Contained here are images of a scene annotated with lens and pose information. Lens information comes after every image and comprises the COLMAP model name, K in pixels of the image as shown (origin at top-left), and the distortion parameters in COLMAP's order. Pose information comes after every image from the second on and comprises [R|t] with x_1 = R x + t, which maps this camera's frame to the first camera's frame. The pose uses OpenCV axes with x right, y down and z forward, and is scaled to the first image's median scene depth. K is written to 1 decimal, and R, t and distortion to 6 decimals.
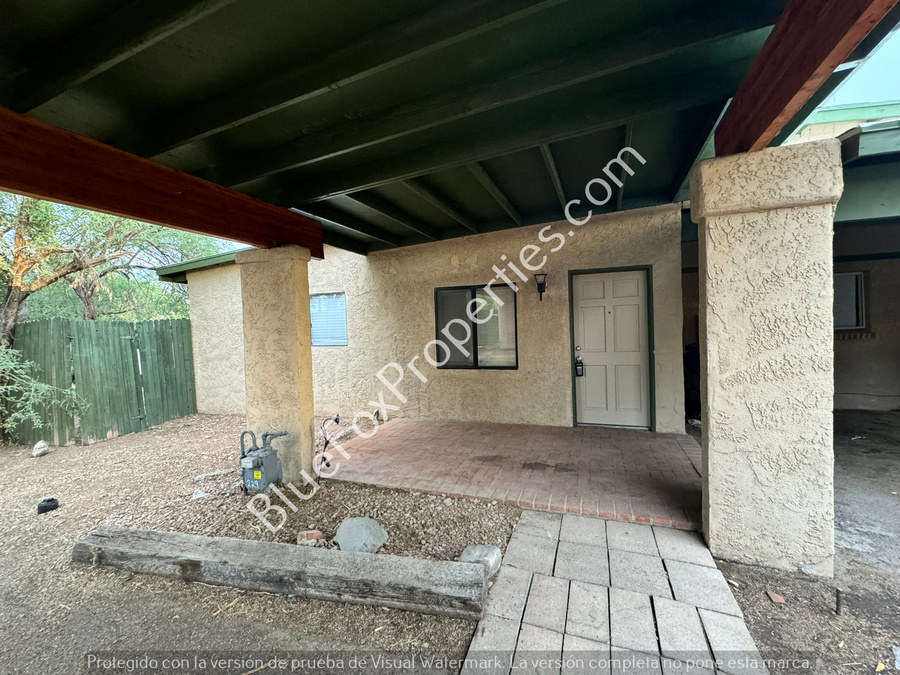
lens RADIAL K [[394.8, 0, 449.7], [0, 394.8, 337.9], [0, 0, 1]] dist [-0.000122, -0.000016]
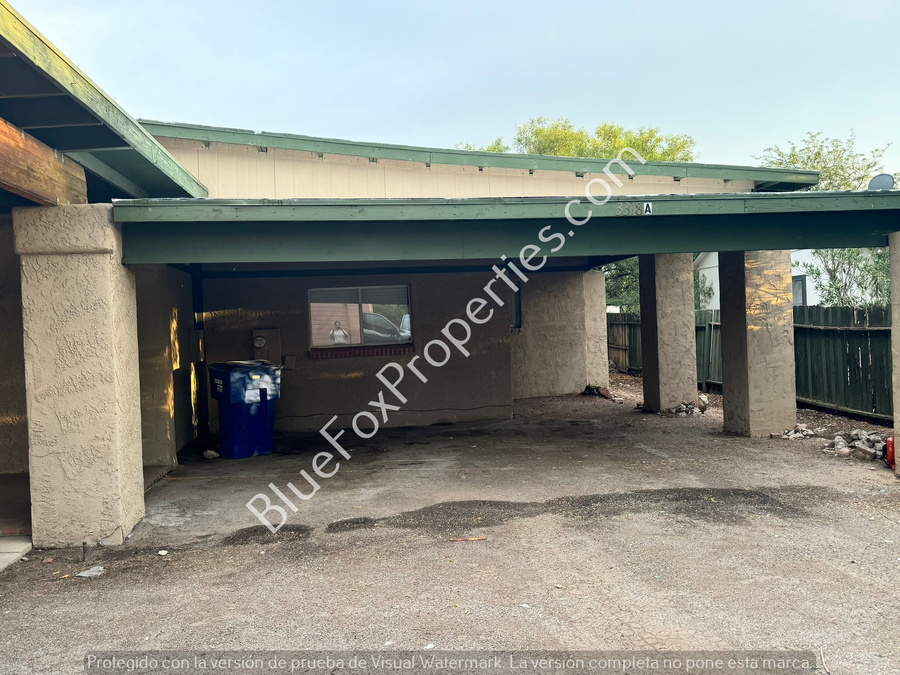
lens RADIAL K [[702.0, 0, 449.9], [0, 702.0, 338.5], [0, 0, 1]] dist [-0.002227, -0.002279]
pose [[0.887861, -0.011698, 0.459964, 0.853092], [0.025495, 0.999392, -0.023797, 0.022336], [-0.459406, 0.032855, 0.887619, -1.474755]]
